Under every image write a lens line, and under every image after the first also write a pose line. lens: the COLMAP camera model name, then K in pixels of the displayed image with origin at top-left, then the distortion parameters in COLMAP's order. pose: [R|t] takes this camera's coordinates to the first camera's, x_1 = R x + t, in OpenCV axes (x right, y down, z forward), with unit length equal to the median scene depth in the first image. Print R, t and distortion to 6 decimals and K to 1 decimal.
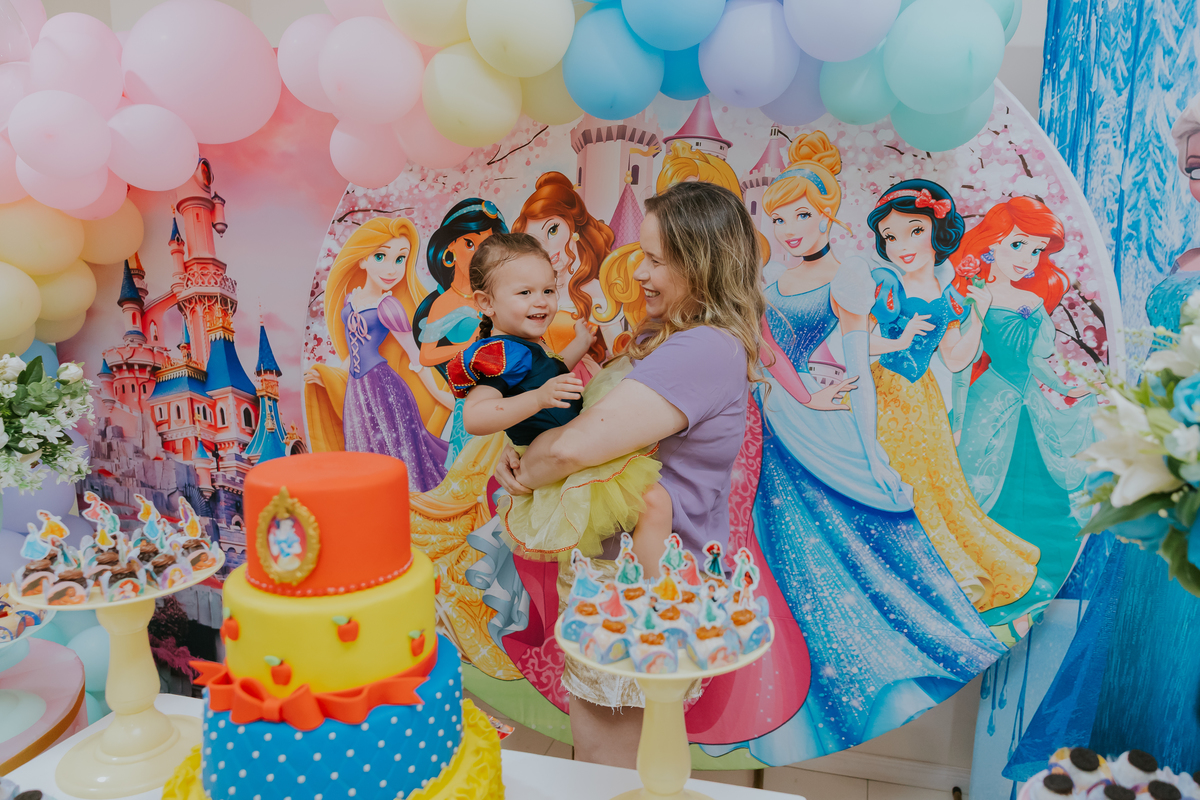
lens RADIAL K [[853.1, 0, 621.7], [0, 853.1, 405.7], [0, 0, 1]] dist [0.005238, -0.002511]
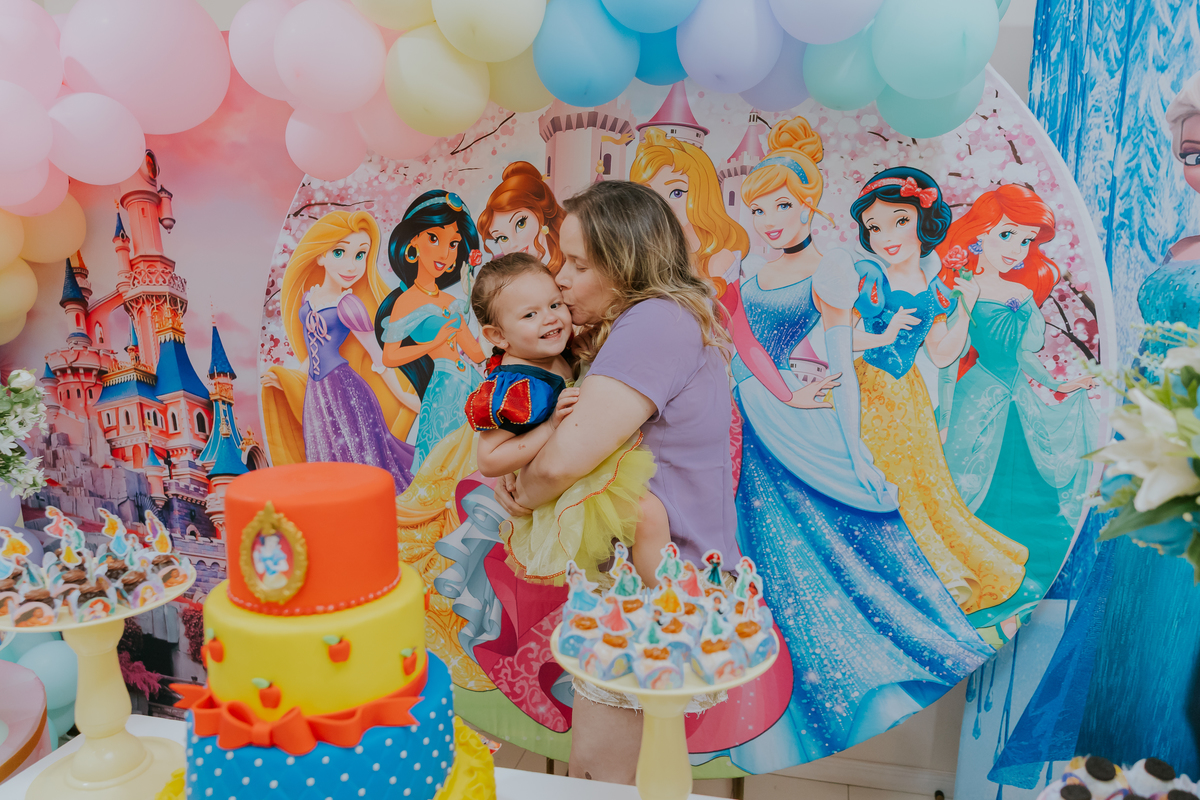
lens RADIAL K [[883.0, 0, 592.7], [0, 883.0, 425.9], [0, 0, 1]] dist [0.004744, -0.002194]
pose [[0.999784, -0.012303, 0.016756, -0.020185], [0.011856, 0.999578, 0.026503, -0.004280], [-0.017075, -0.026299, 0.999508, 0.005296]]
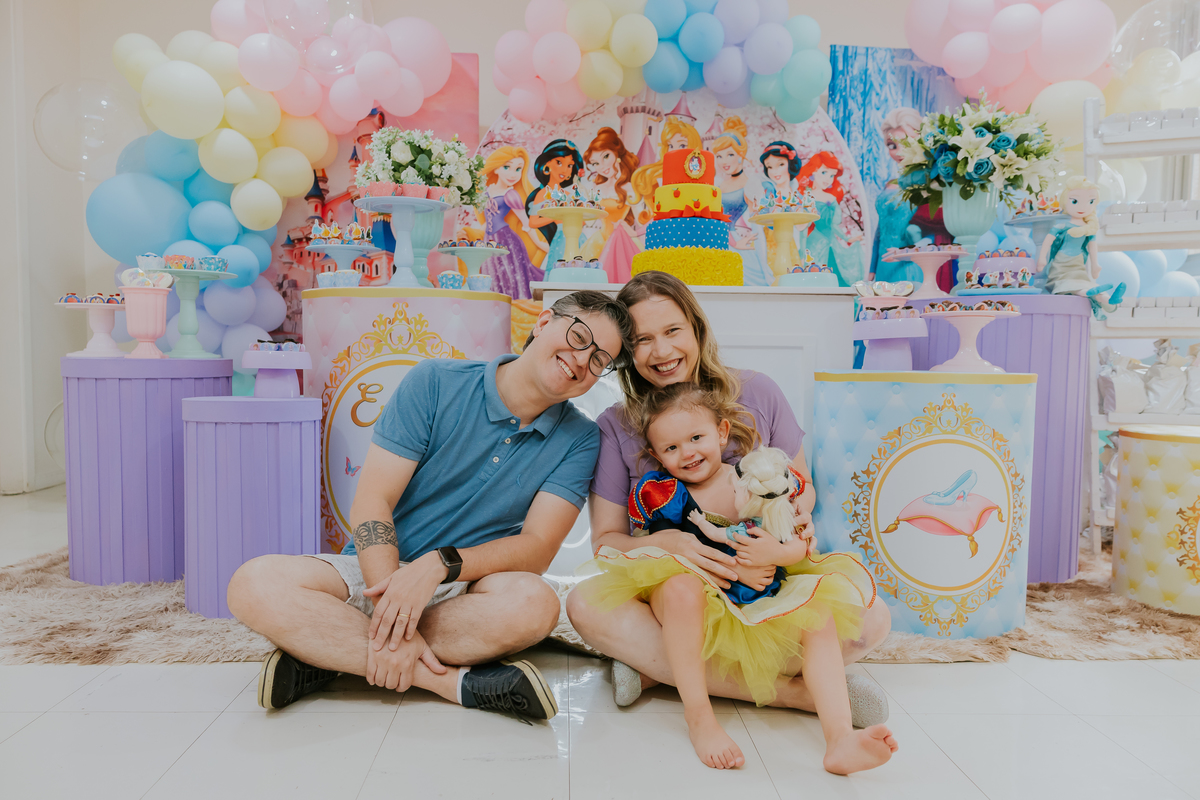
lens RADIAL K [[827.7, 0, 581.0], [0, 827.7, 405.9], [0, 0, 1]] dist [0.003957, 0.000418]
pose [[0.954370, -0.005281, 0.298581, -0.699541], [0.038866, 0.993536, -0.106659, 0.552860], [-0.296088, 0.113397, 0.948406, -0.695124]]
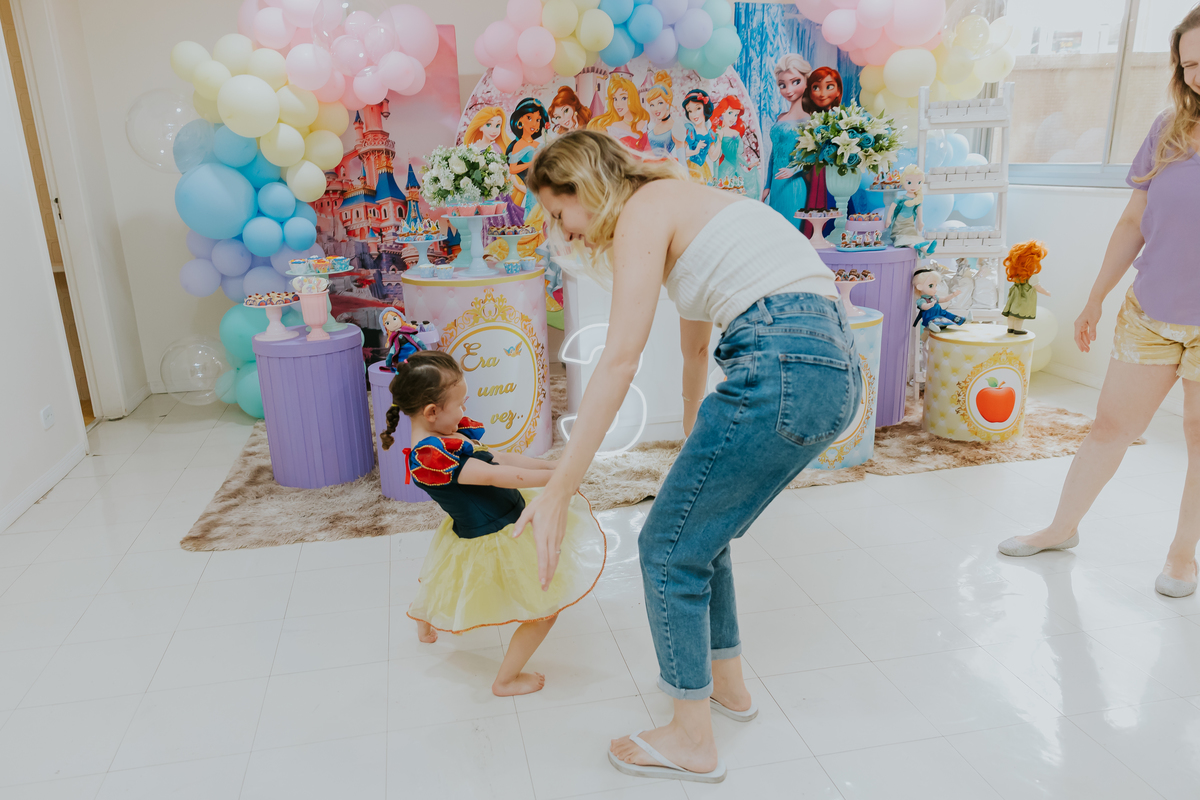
lens RADIAL K [[872.4, 0, 558.5], [0, 872.4, 418.1], [0, 0, 1]] dist [0.002436, 0.000167]
pose [[0.895090, -0.161658, 0.415548, -1.266512], [0.116006, 0.984298, 0.133040, 0.317700], [-0.430530, -0.070876, 0.899789, -1.269774]]
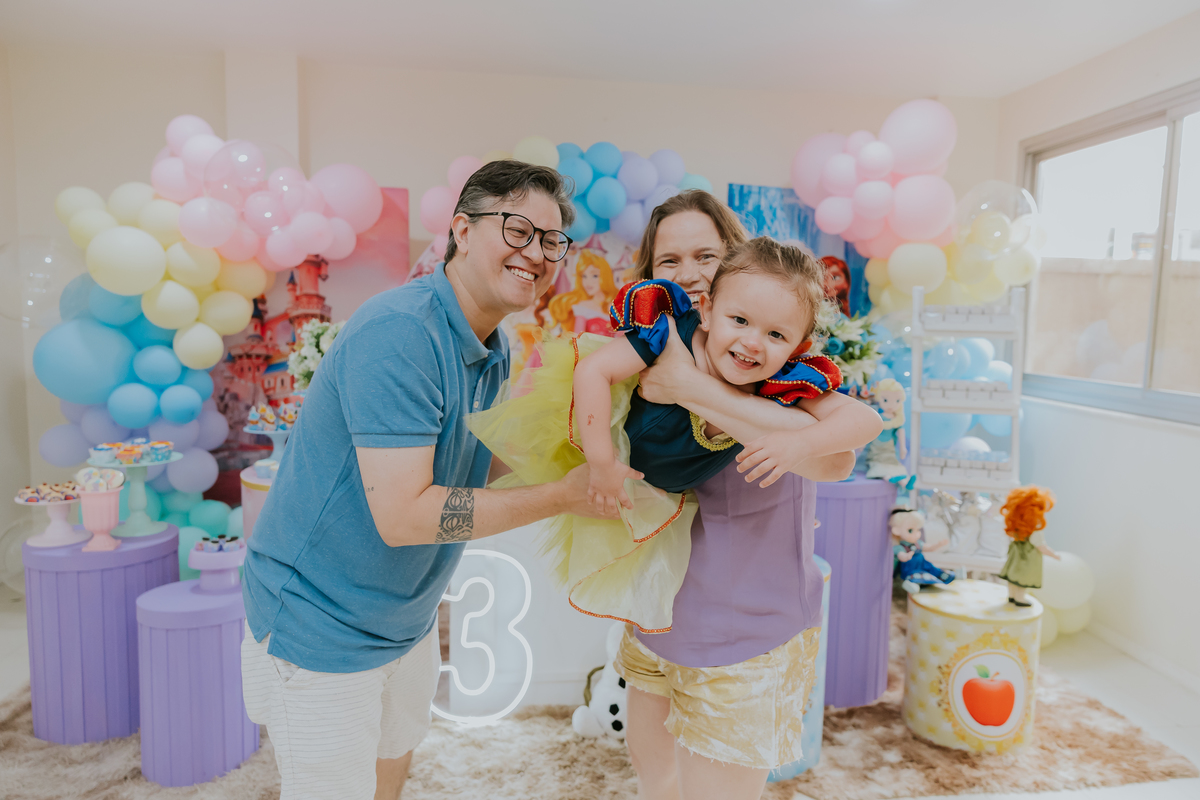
lens RADIAL K [[849.0, 0, 631.9], [0, 849.0, 399.8], [0, 0, 1]] dist [0.000583, 0.008913]
pose [[0.921022, -0.017109, 0.389134, -0.673291], [0.043538, 0.997296, -0.059202, 0.217663], [-0.387069, 0.071468, 0.919277, -1.044093]]
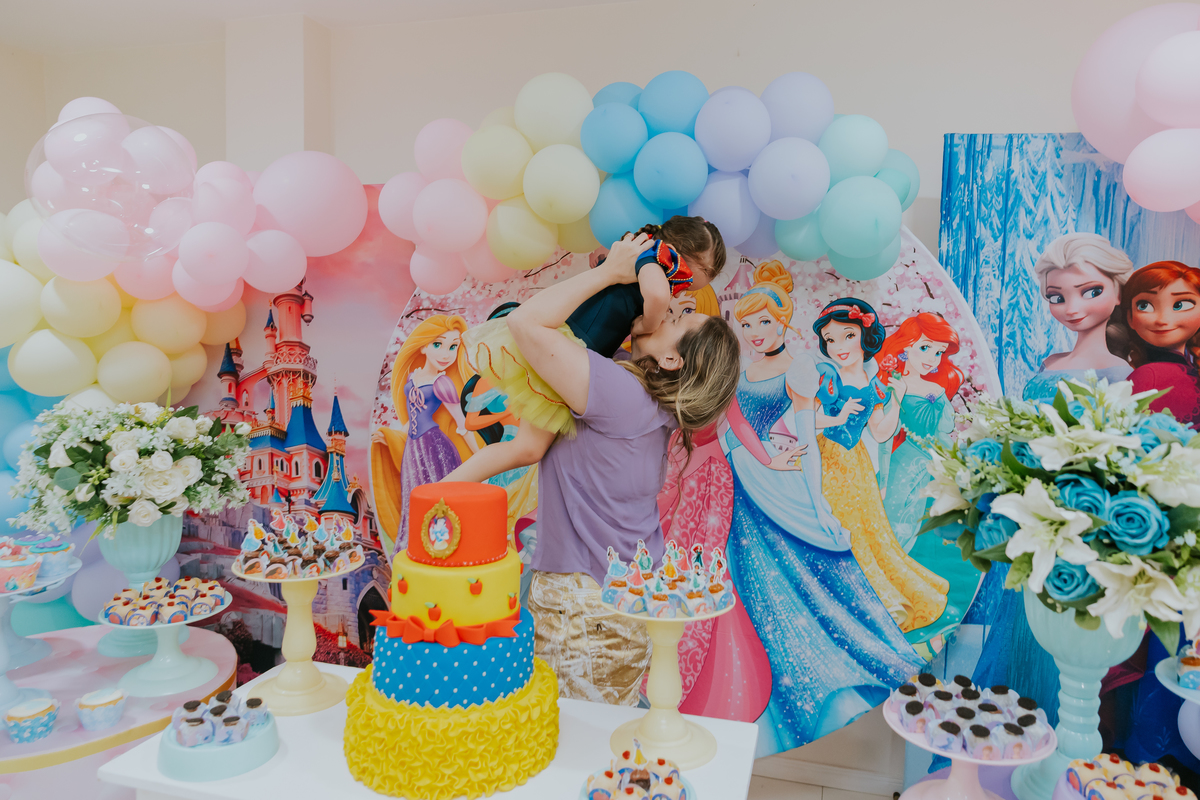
lens RADIAL K [[830.5, 0, 606.0], [0, 830.5, 386.1], [0, 0, 1]] dist [-0.003071, 0.000310]
pose [[0.999800, 0.019869, 0.002176, -0.032485], [-0.019521, 0.994035, -0.107300, 0.017709], [-0.004295, 0.107236, 0.994224, -0.253703]]
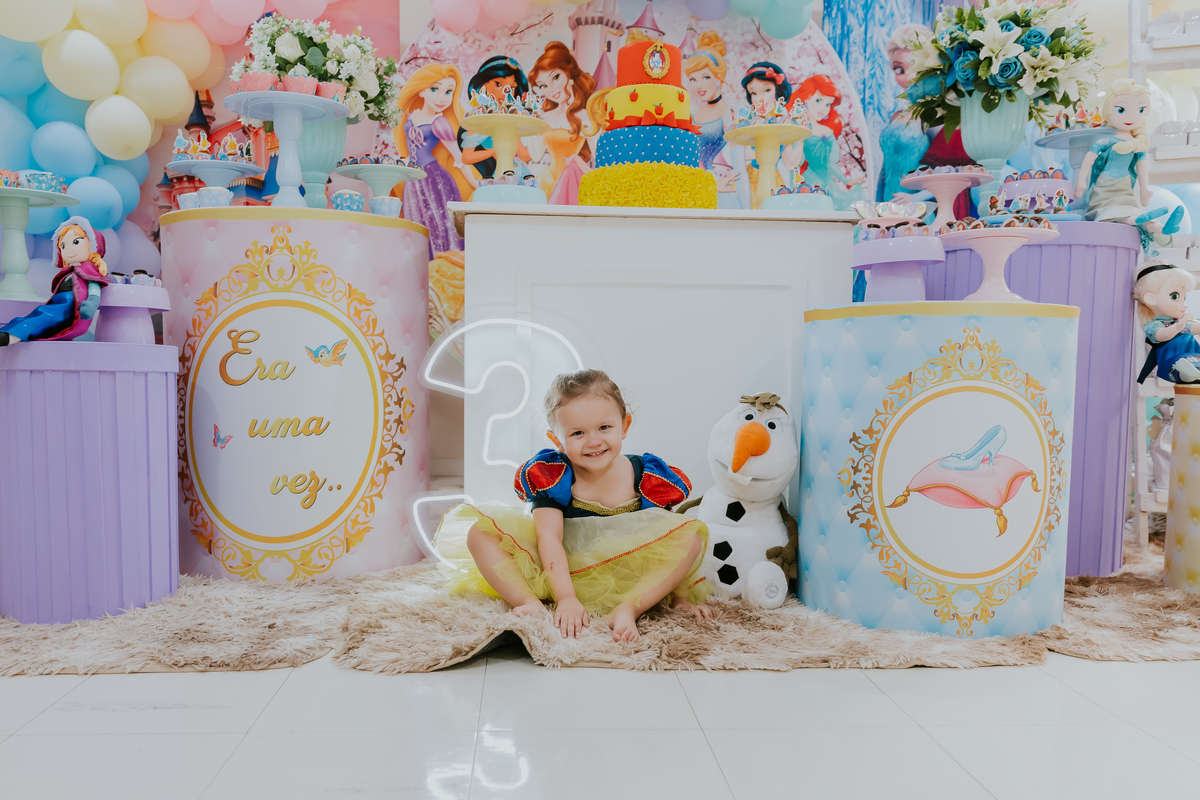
lens RADIAL K [[946.6, 0, 577.8], [0, 946.6, 427.0], [0, 0, 1]] dist [-0.010067, 0.011171]
pose [[0.944107, -0.013265, 0.329373, -0.631526], [0.046152, 0.994668, -0.092229, 0.605157], [-0.326394, 0.102275, 0.939685, -0.597875]]
